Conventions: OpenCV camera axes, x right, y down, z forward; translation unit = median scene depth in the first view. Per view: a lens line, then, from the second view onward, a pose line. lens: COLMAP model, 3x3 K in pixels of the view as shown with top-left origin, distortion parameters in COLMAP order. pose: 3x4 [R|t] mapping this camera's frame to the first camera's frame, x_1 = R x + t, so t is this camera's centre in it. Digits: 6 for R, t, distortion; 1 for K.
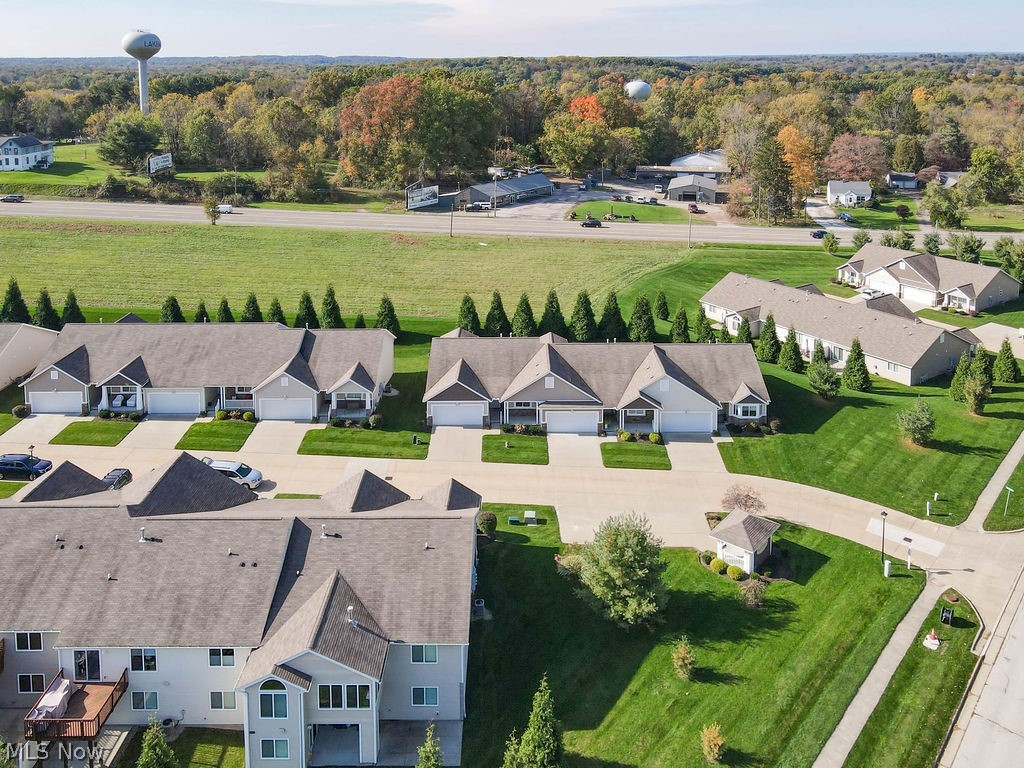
lens RADIAL K [[749.3, 0, 510.6], [0, 749.3, 382.4], [0, 0, 1]] dist [0.006935, -0.000781]
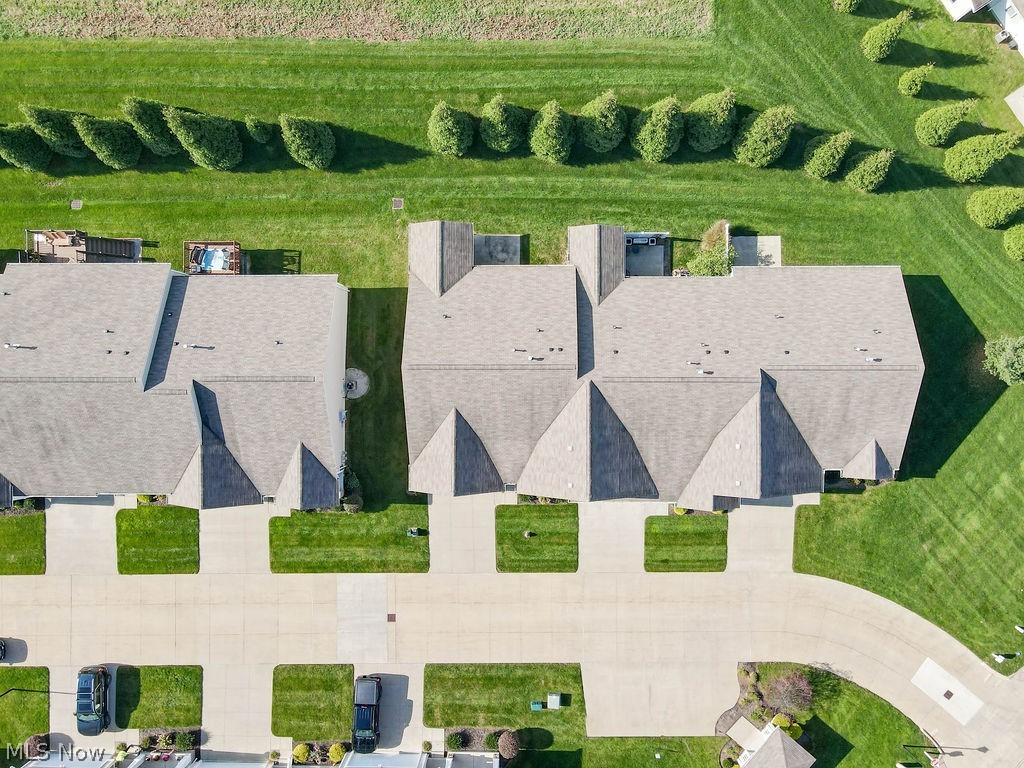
lens RADIAL K [[749.3, 0, 515.0], [0, 749.3, 383.9], [0, 0, 1]] dist [0.006935, -0.000781]
pose [[0.999855, -0.011547, -0.012517, -0.005063], [0.015868, 0.364960, 0.930888, -0.691496], [-0.006181, -0.930952, 0.365090, 0.848163]]
